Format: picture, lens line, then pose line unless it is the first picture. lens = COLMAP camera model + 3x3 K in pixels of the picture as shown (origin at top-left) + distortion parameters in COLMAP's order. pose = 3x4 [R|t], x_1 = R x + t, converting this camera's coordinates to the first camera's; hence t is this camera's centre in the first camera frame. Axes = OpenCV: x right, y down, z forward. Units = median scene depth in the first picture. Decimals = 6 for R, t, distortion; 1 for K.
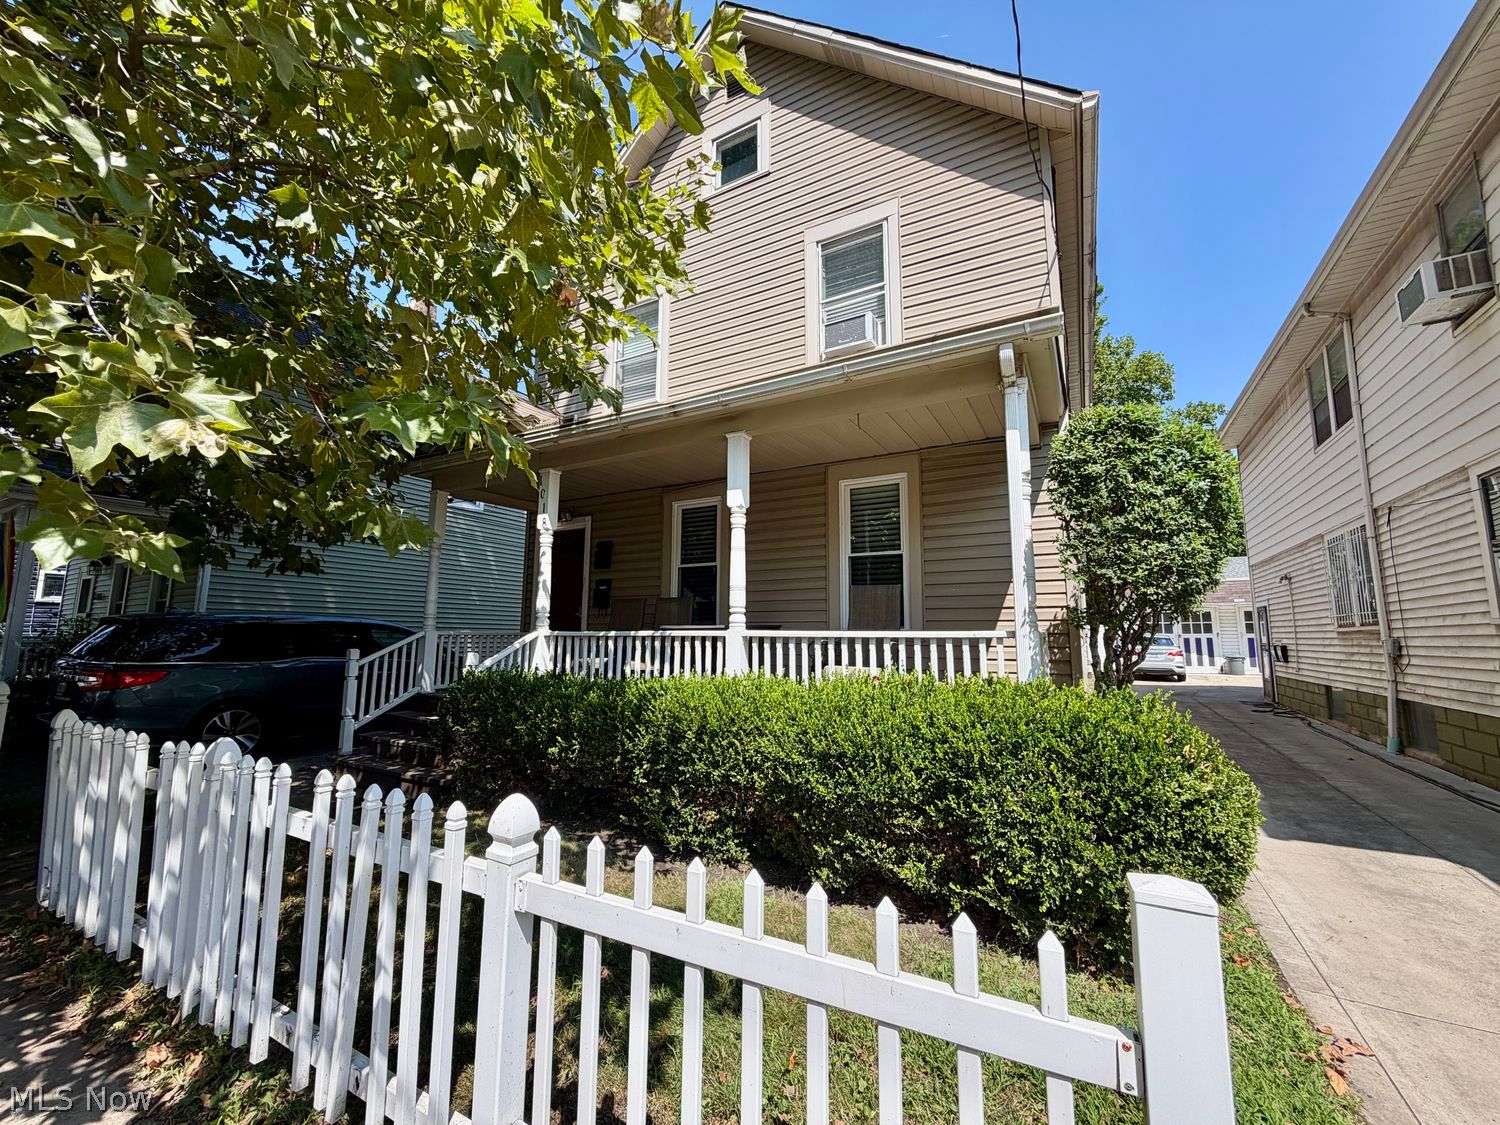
lens RADIAL K [[600.1, 0, 750.5], [0, 600.1, 560.2], [0, 0, 1]] dist [-0.000076, -0.000138]
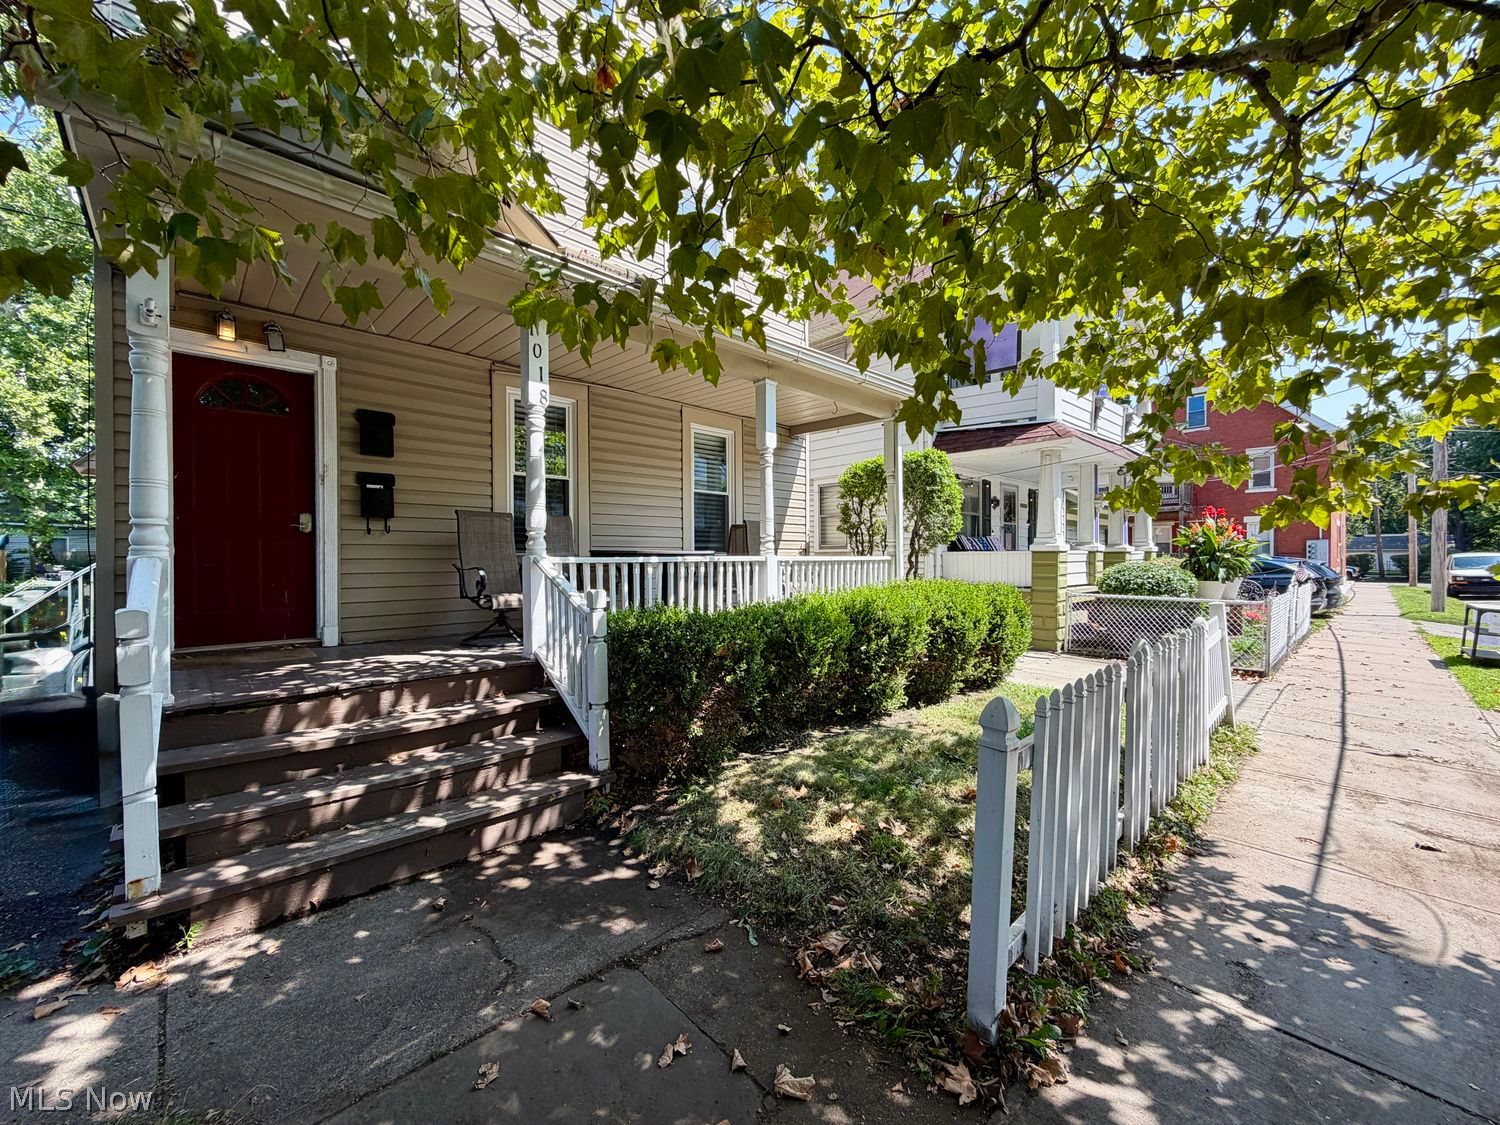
lens RADIAL K [[600.1, 0, 750.8], [0, 600.1, 569.4], [0, 0, 1]] dist [-0.000076, -0.000138]
pose [[0.285262, -0.021811, 0.958201, -0.921239], [-0.110428, 0.992335, 0.055463, 0.066848], [-0.952067, -0.121634, 0.280667, 0.568964]]
